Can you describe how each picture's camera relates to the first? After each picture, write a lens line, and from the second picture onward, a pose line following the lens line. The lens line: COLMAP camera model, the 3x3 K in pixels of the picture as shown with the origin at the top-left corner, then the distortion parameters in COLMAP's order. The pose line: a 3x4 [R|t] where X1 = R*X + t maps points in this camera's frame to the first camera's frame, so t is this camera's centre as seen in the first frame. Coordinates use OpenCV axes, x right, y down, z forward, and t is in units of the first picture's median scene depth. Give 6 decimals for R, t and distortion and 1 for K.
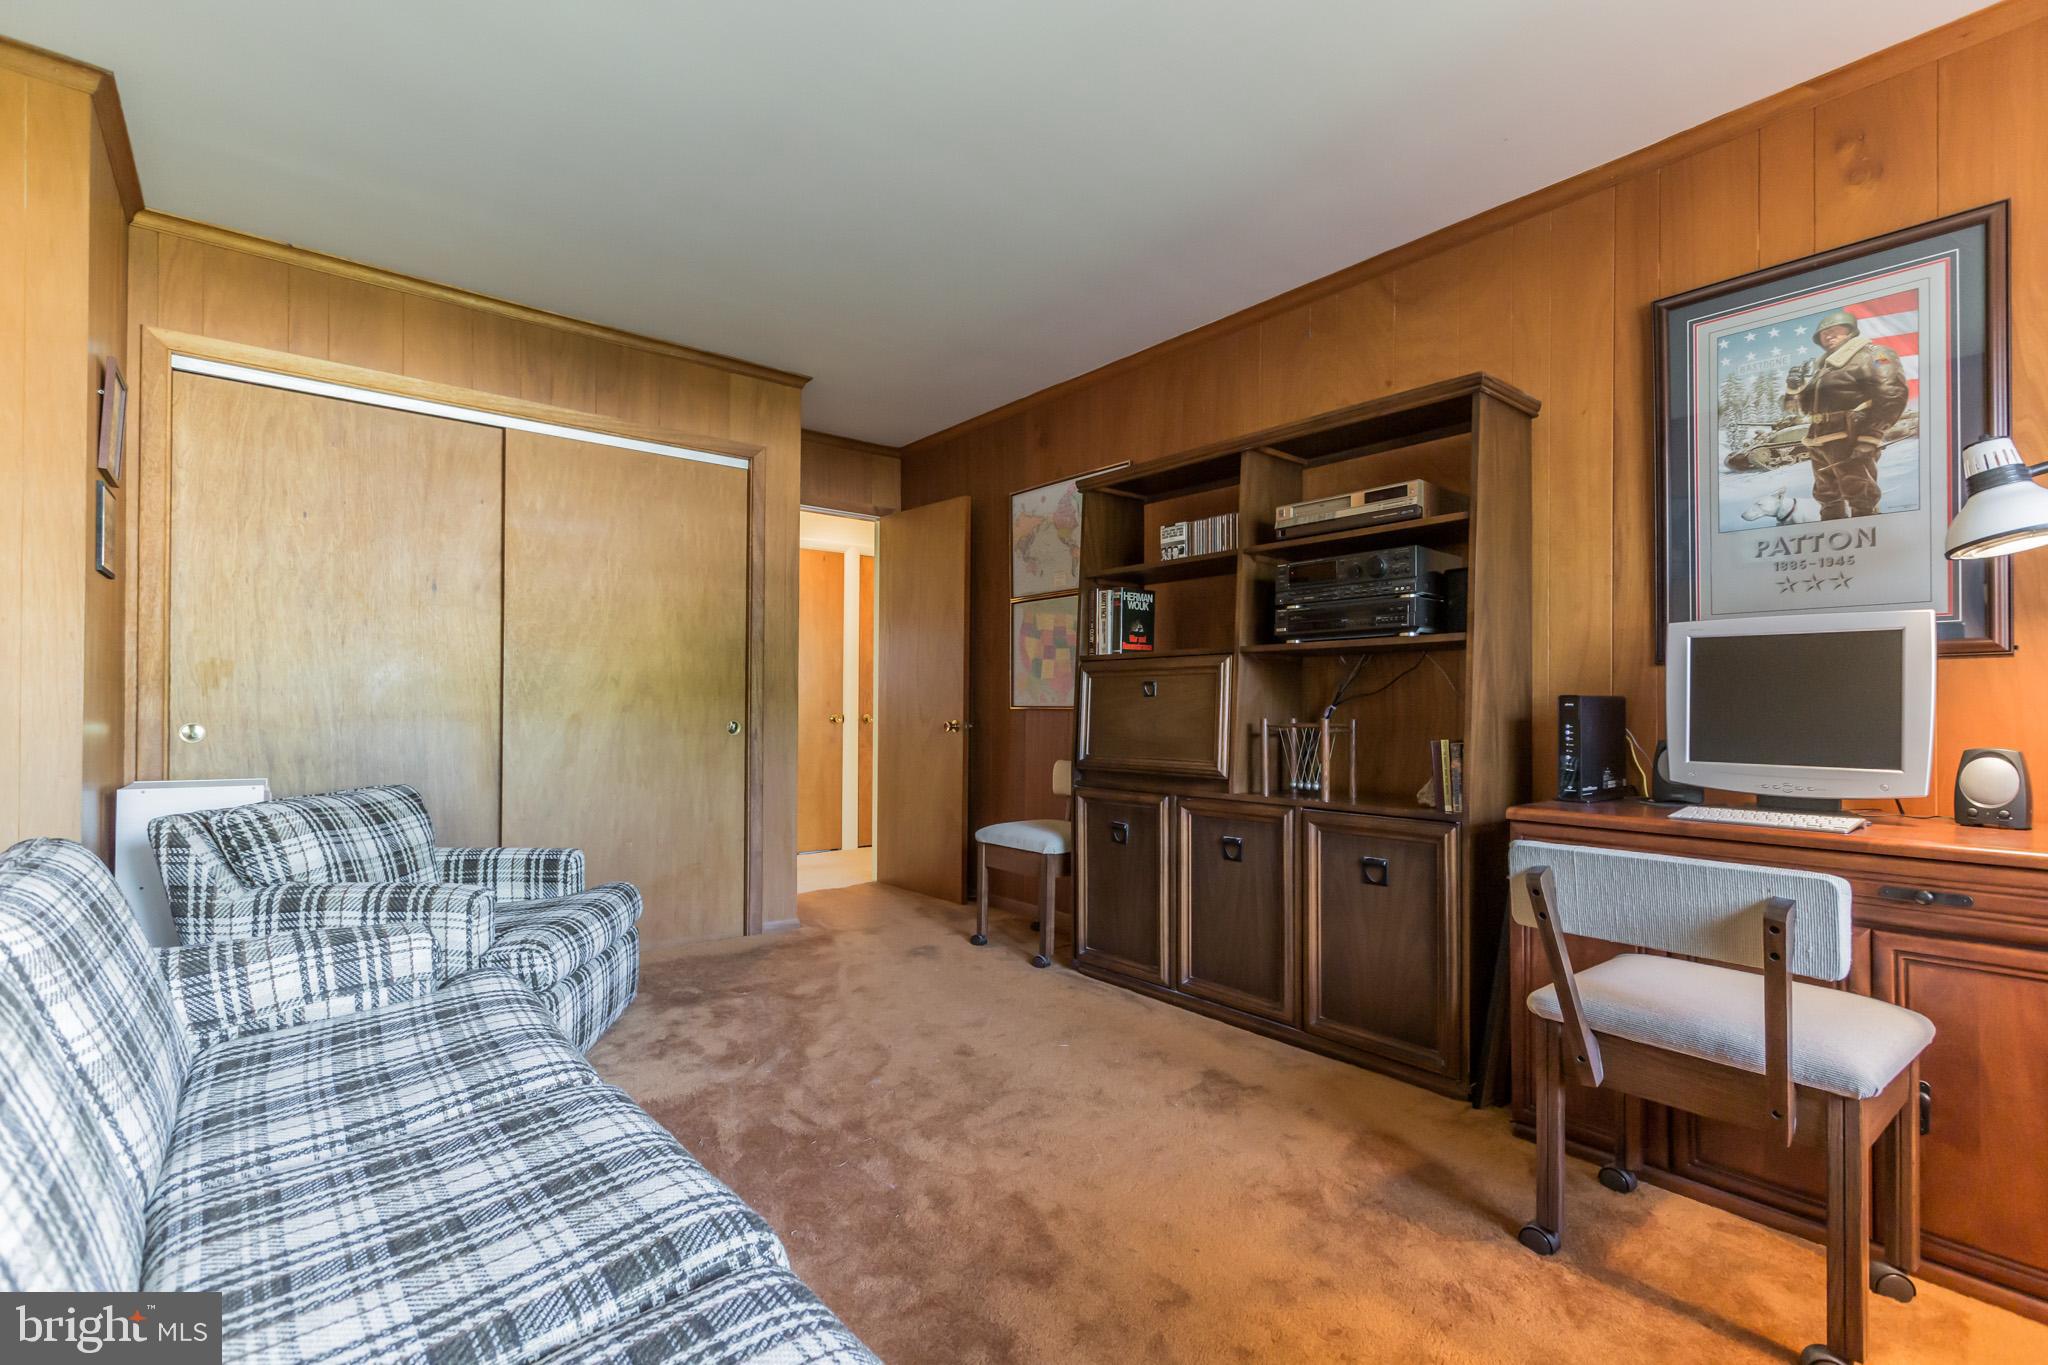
lens RADIAL K [[934.2, 0, 1014.0], [0, 934.2, 698.8], [0, 0, 1]] dist [0.001674, 0.000741]
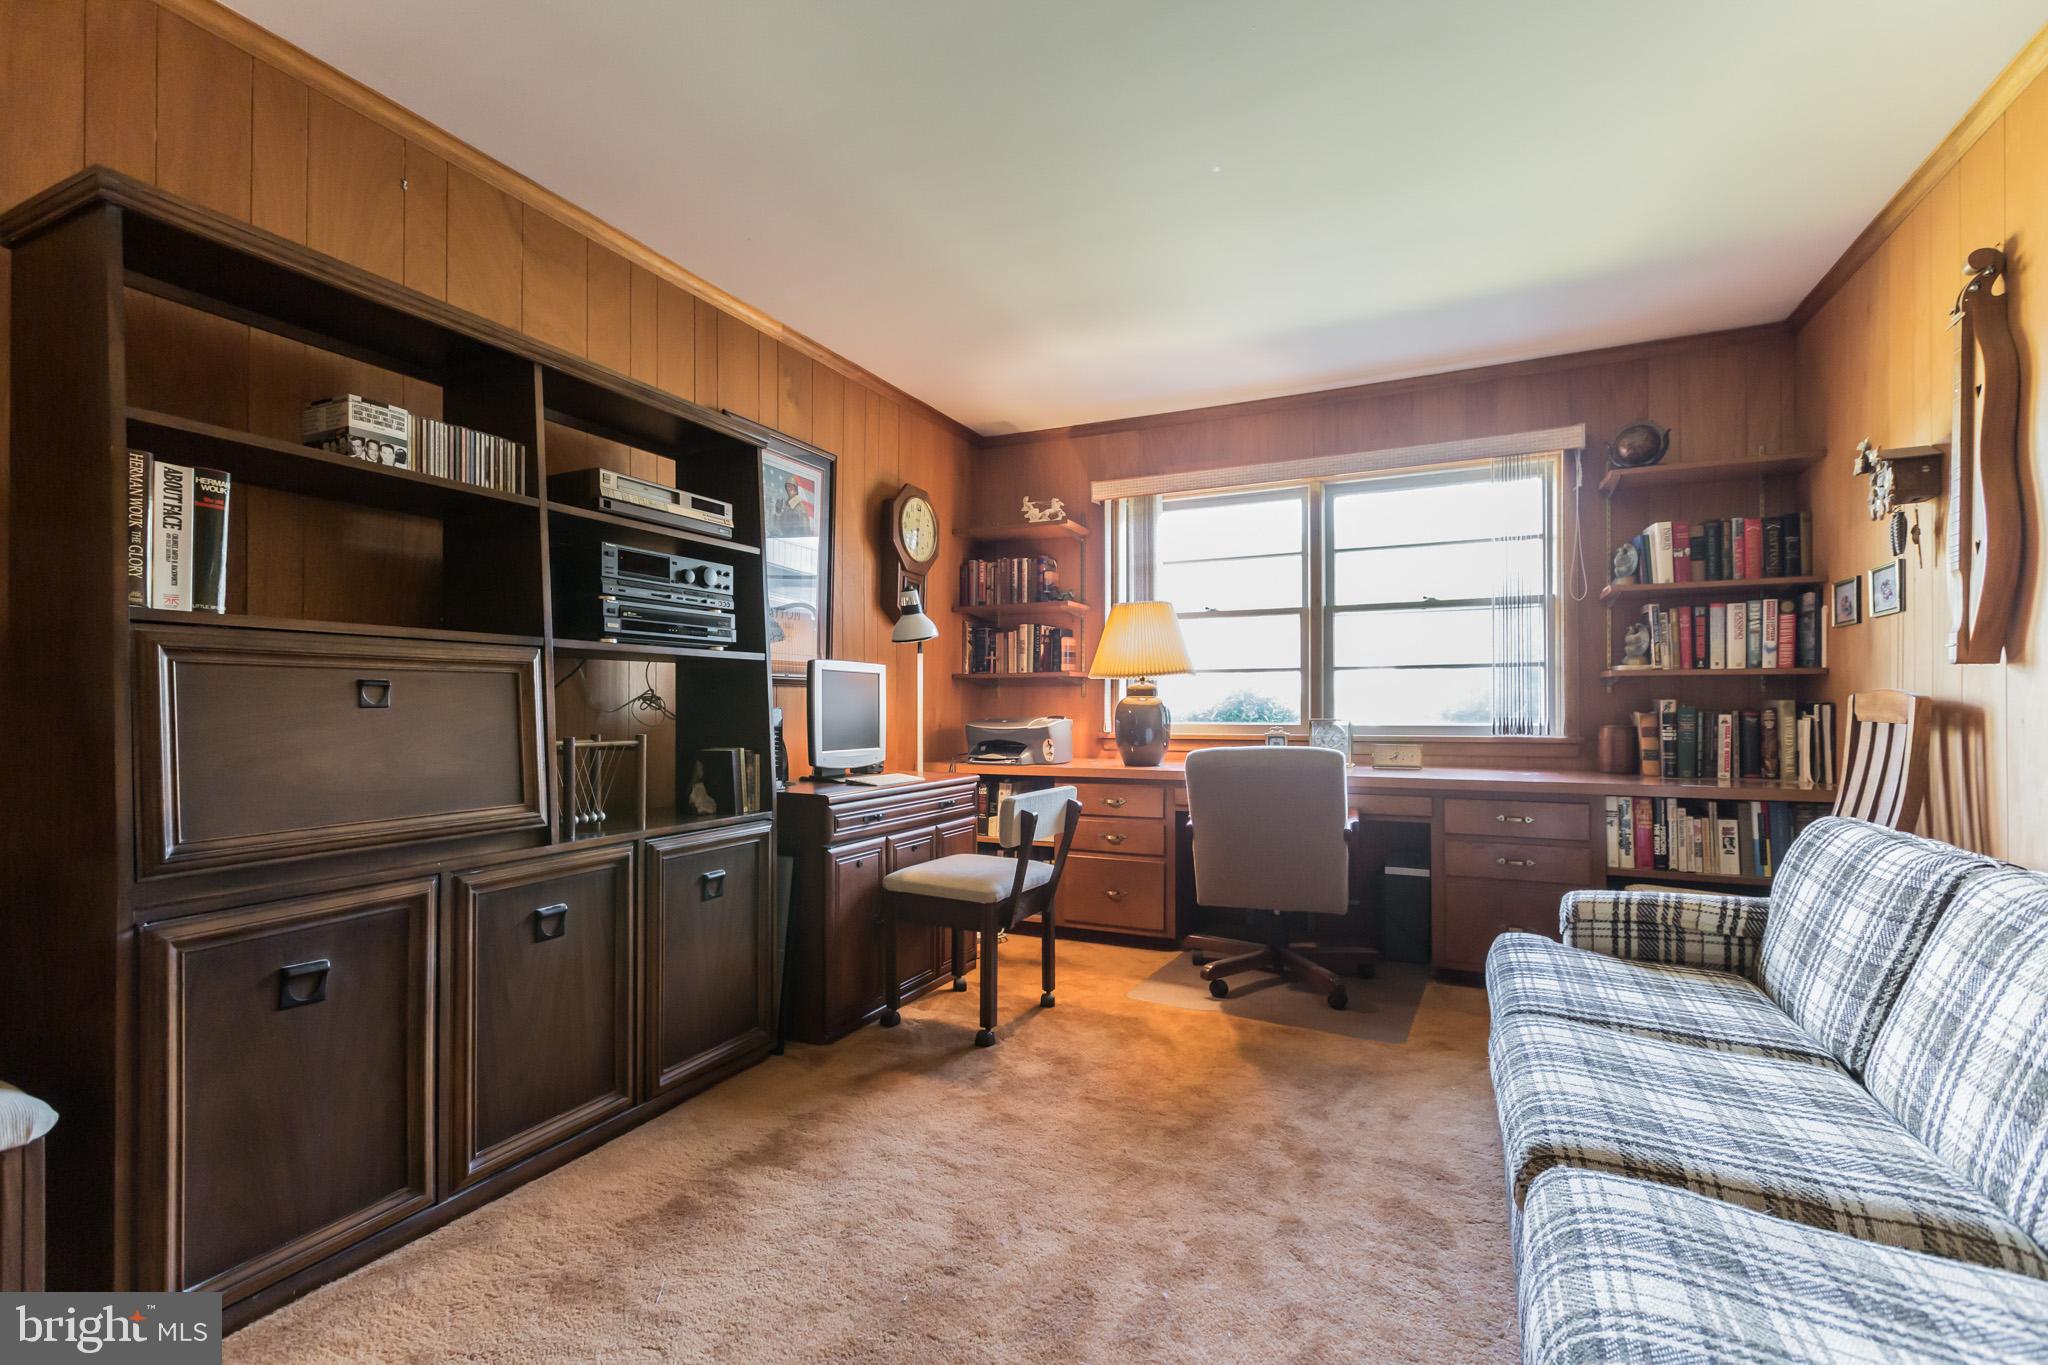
lens RADIAL K [[880.4, 0, 1024.0], [0, 880.4, 682.5], [0, 0, 1]] dist [0.001146, 0.000339]
pose [[-0.434907, 0.017565, 0.900304, -0.577015], [-0.007902, 0.999697, -0.023322, -0.009776], [-0.900441, -0.017257, -0.434637, 1.062900]]
